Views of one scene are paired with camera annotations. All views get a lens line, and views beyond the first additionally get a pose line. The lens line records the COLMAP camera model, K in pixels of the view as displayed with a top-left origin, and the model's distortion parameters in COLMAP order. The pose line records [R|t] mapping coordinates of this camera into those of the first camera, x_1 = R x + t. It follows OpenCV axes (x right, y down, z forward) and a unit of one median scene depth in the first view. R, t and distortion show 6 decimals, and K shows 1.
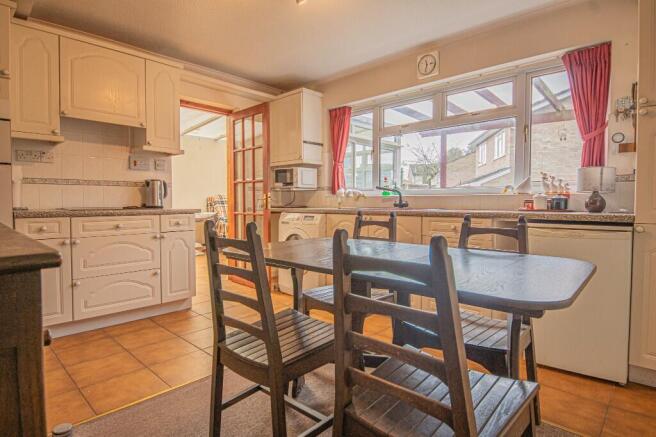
lens RADIAL K [[345.5, 0, 329.3], [0, 345.5, 214.4], [0, 0, 1]] dist [-0.000742, -0.000795]
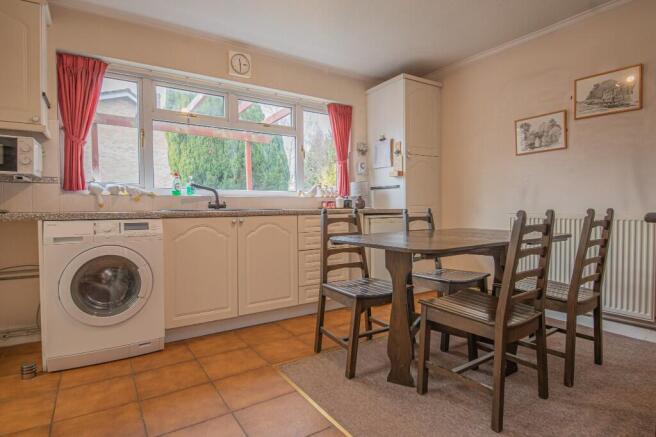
lens RADIAL K [[345.5, 0, 329.3], [0, 345.5, 214.4], [0, 0, 1]] dist [-0.000742, -0.000795]
pose [[0.245334, -0.027797, 0.969040, -0.594090], [0.041698, 0.998966, 0.018099, -0.009166], [-0.968542, 0.035966, 0.246239, 0.497077]]
